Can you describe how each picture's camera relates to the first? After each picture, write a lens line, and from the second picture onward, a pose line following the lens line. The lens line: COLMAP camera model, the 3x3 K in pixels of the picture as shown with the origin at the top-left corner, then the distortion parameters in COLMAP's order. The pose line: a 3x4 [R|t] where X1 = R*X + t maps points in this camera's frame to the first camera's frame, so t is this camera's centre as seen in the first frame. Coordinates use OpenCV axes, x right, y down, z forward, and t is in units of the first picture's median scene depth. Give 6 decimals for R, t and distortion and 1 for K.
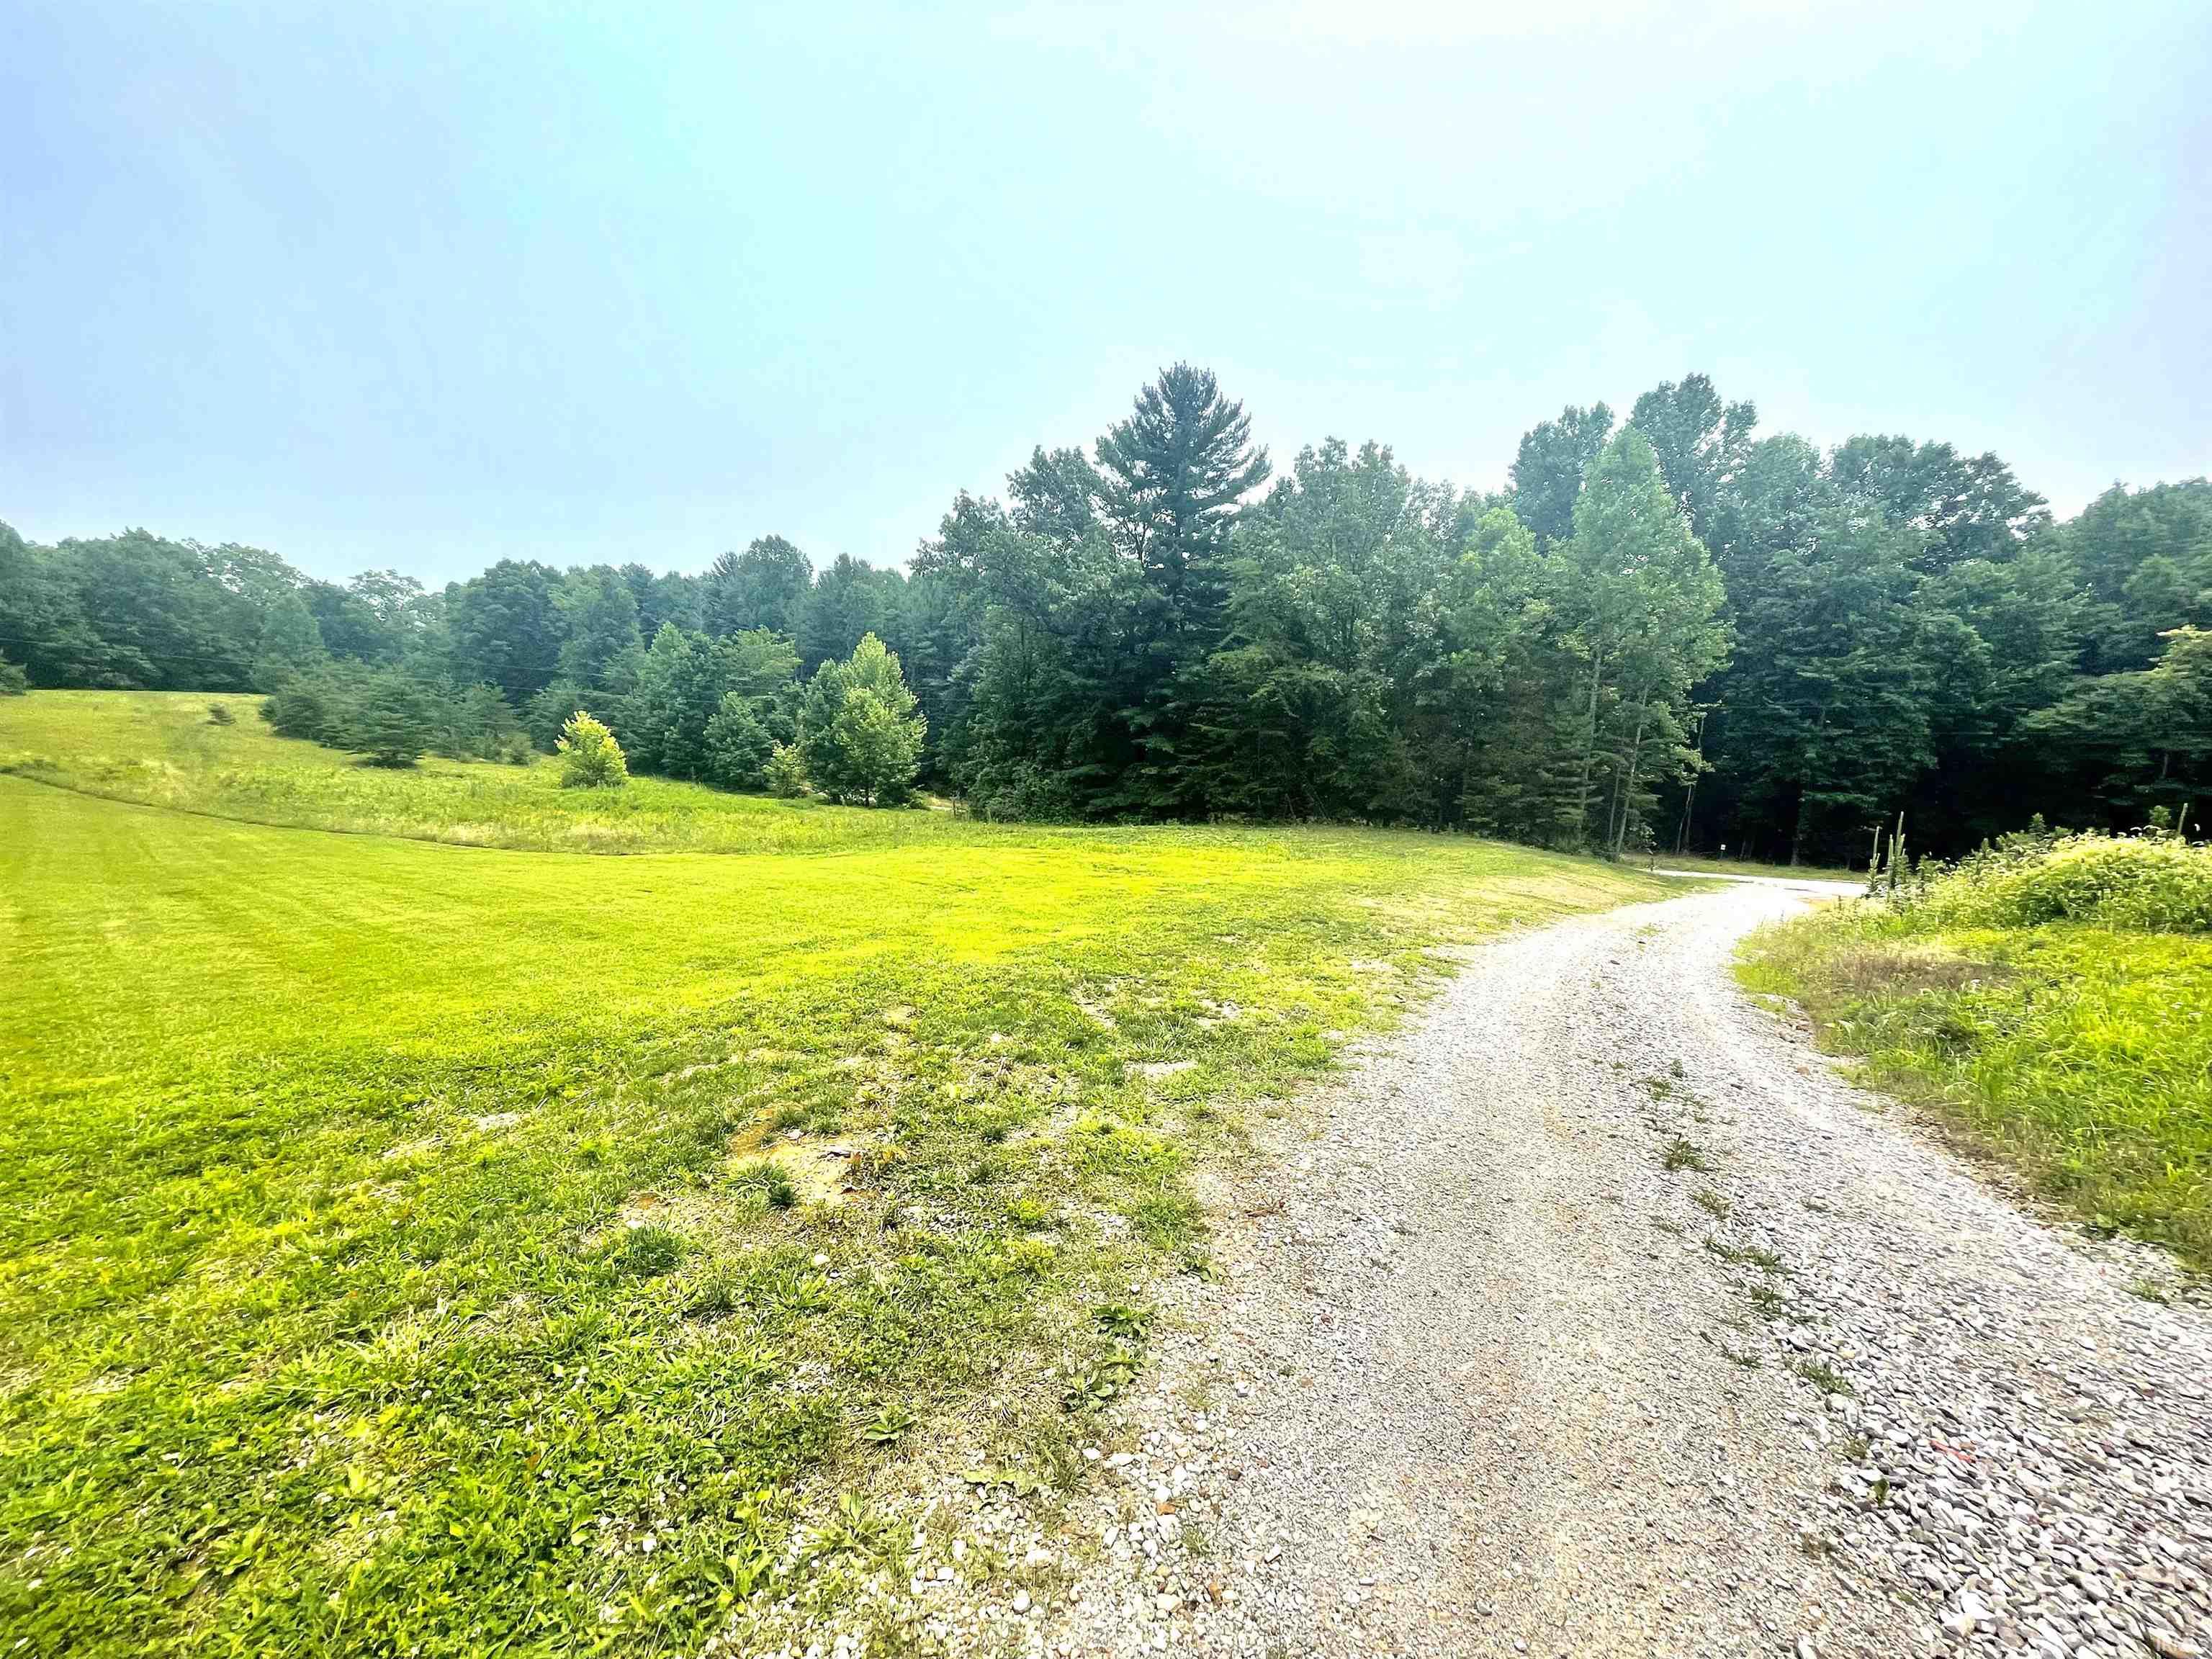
lens RADIAL K [[900.7, 0, 1106.0], [0, 900.7, 829.5], [0, 0, 1]] dist [0.009448, 0.000047]
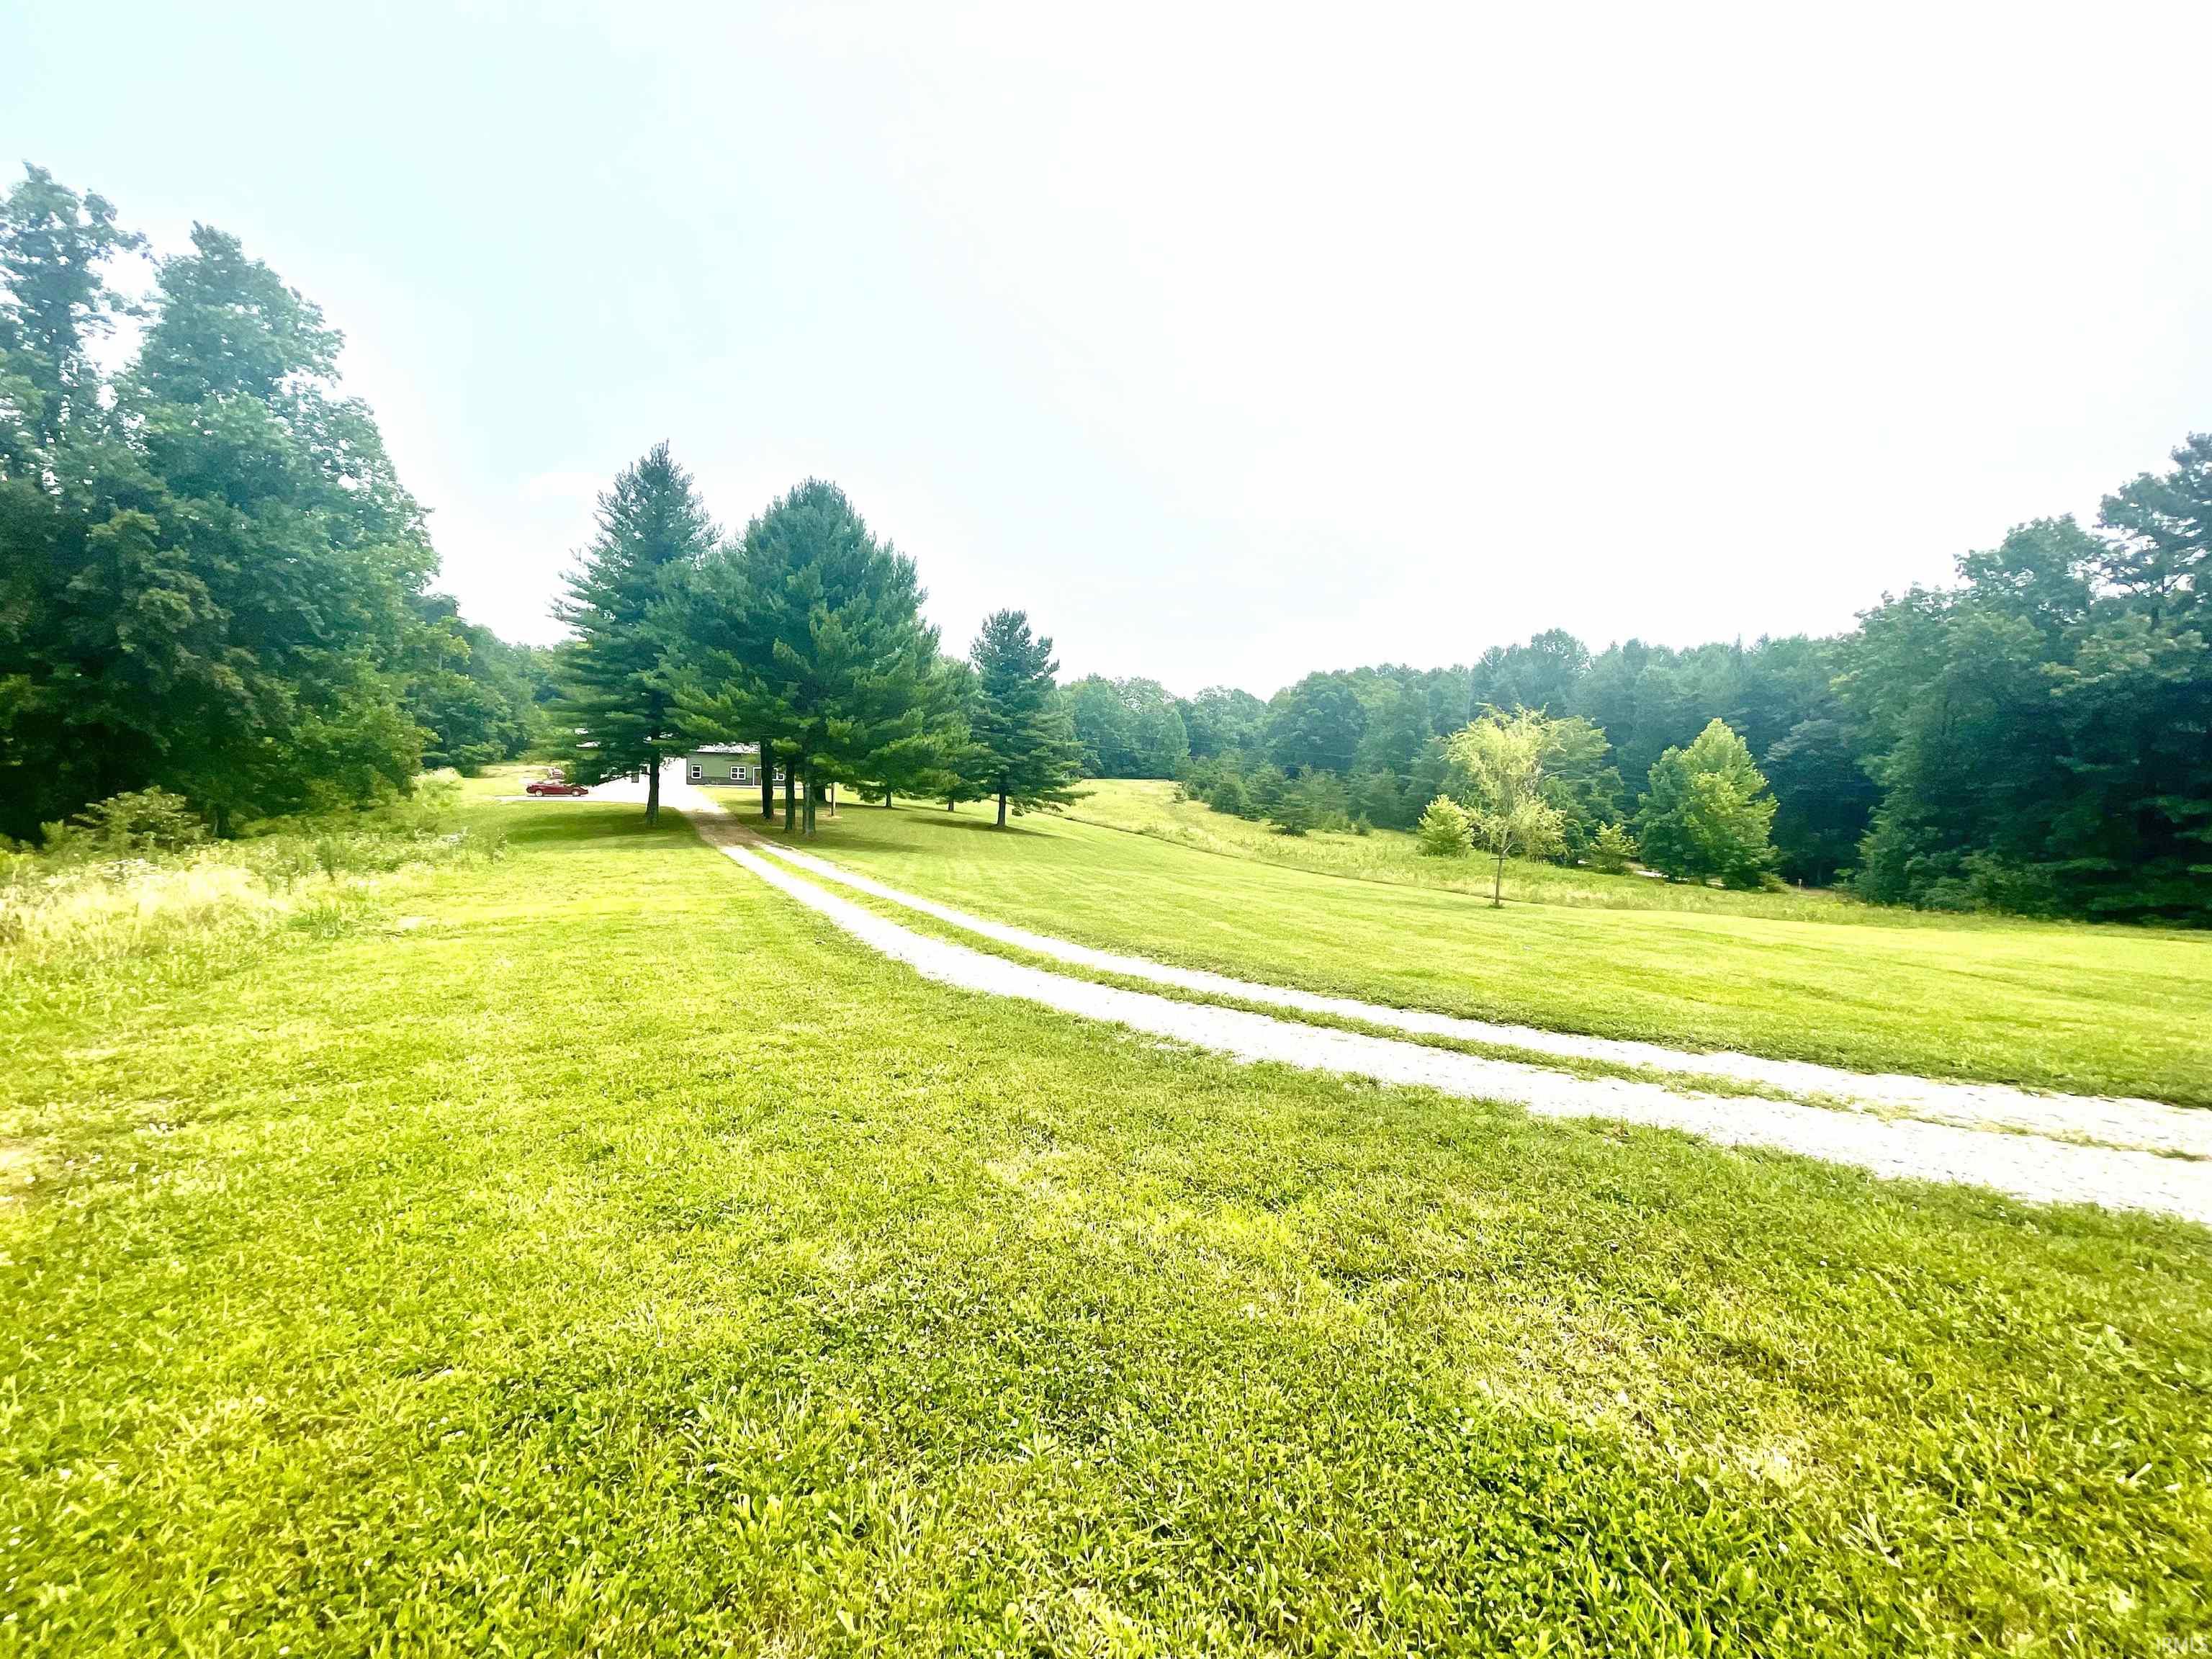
lens RADIAL K [[900.7, 0, 1106.0], [0, 900.7, 829.5], [0, 0, 1]] dist [0.009448, 0.000047]
pose [[0.763304, 0.026603, -0.645492, -0.126511], [-0.079165, 0.995474, -0.052587, 0.017549], [0.641171, 0.091240, 0.761954, -0.227711]]
